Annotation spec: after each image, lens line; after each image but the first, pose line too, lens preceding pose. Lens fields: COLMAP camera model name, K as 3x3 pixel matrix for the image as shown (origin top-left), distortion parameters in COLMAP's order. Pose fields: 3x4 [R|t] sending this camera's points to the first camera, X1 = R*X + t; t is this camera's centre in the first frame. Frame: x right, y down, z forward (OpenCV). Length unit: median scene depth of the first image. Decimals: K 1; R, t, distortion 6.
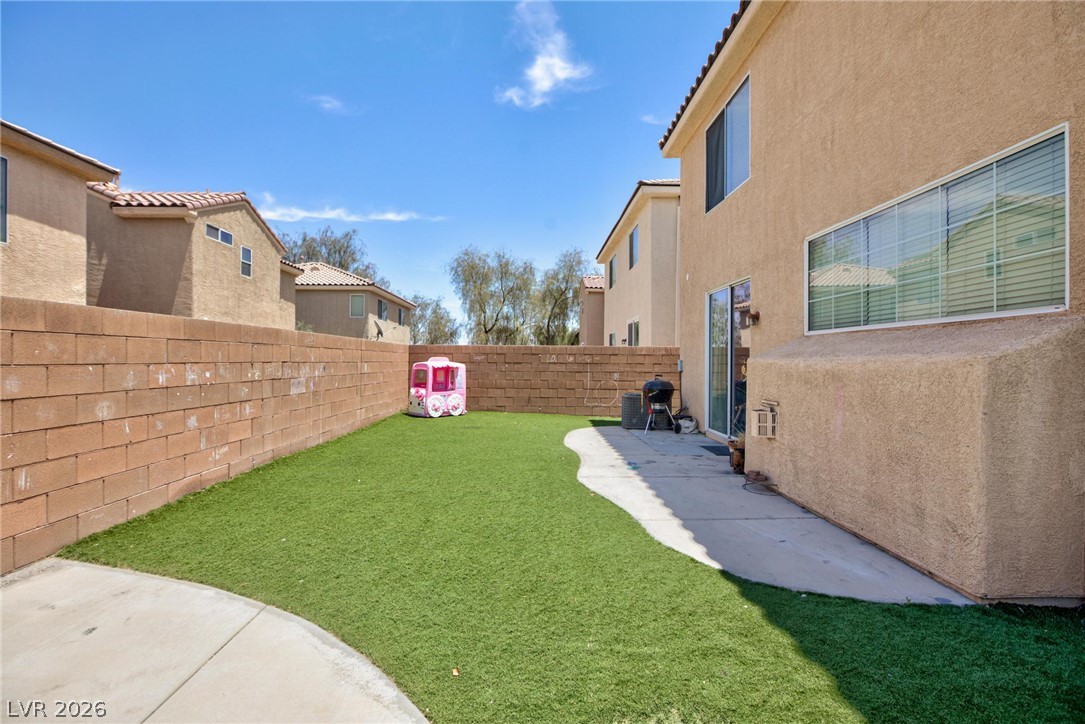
lens RADIAL K [[515.8, 0, 536.1], [0, 515.8, 364.0], [0, 0, 1]] dist [0.000252, 0.001612]
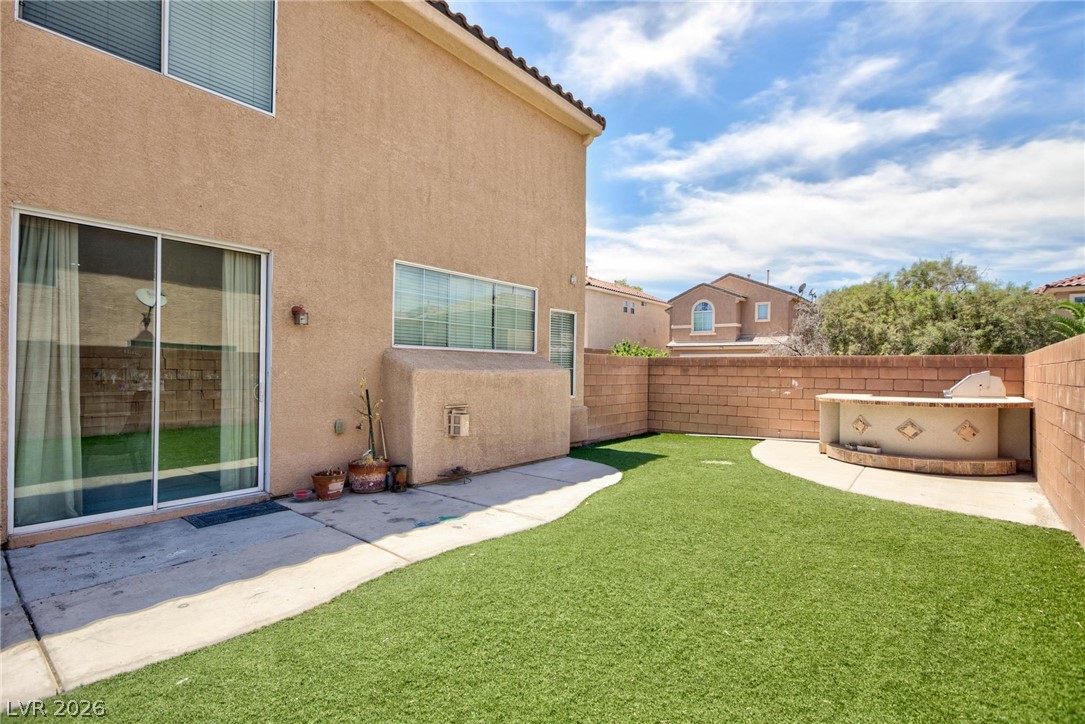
lens RADIAL K [[515.8, 0, 536.1], [0, 515.8, 364.0], [0, 0, 1]] dist [0.000252, 0.001612]
pose [[-0.770143, -0.006736, 0.637835, -0.469165], [-0.010031, 0.999948, -0.001552, -0.024587], [-0.637792, -0.007594, -0.770171, 1.879570]]
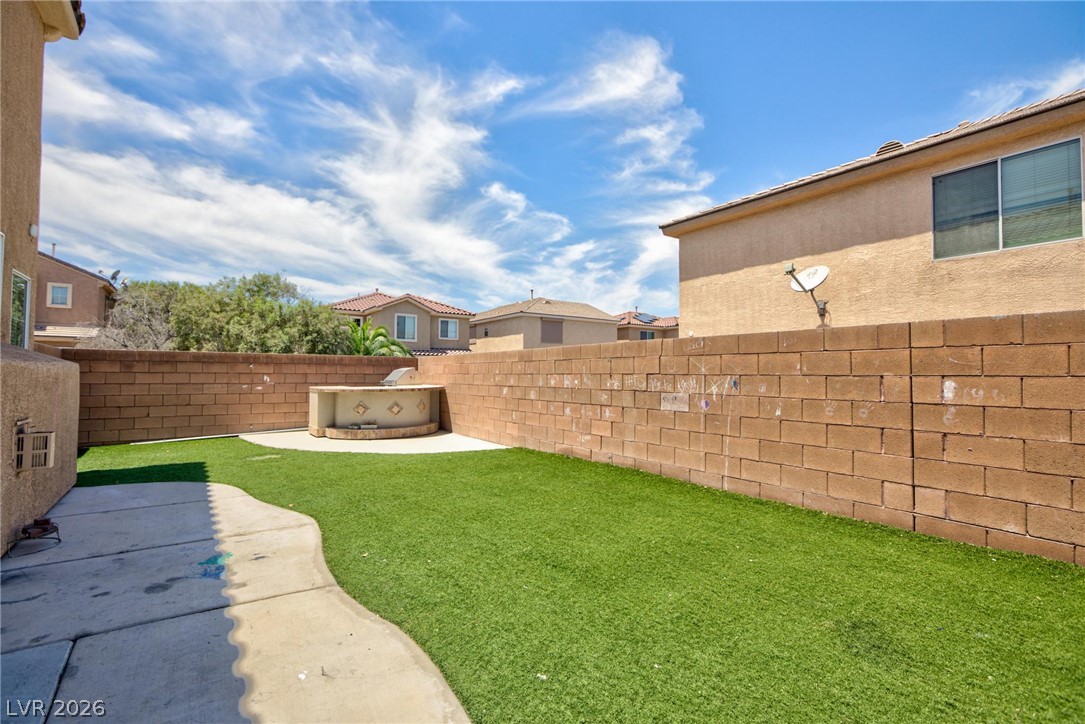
lens RADIAL K [[515.8, 0, 536.1], [0, 515.8, 364.0], [0, 0, 1]] dist [0.000252, 0.001612]
pose [[-0.824492, -0.020854, -0.565489, 0.291886], [-0.013596, 0.999762, -0.017046, -0.004159], [0.565710, -0.006366, -0.824580, 2.083305]]
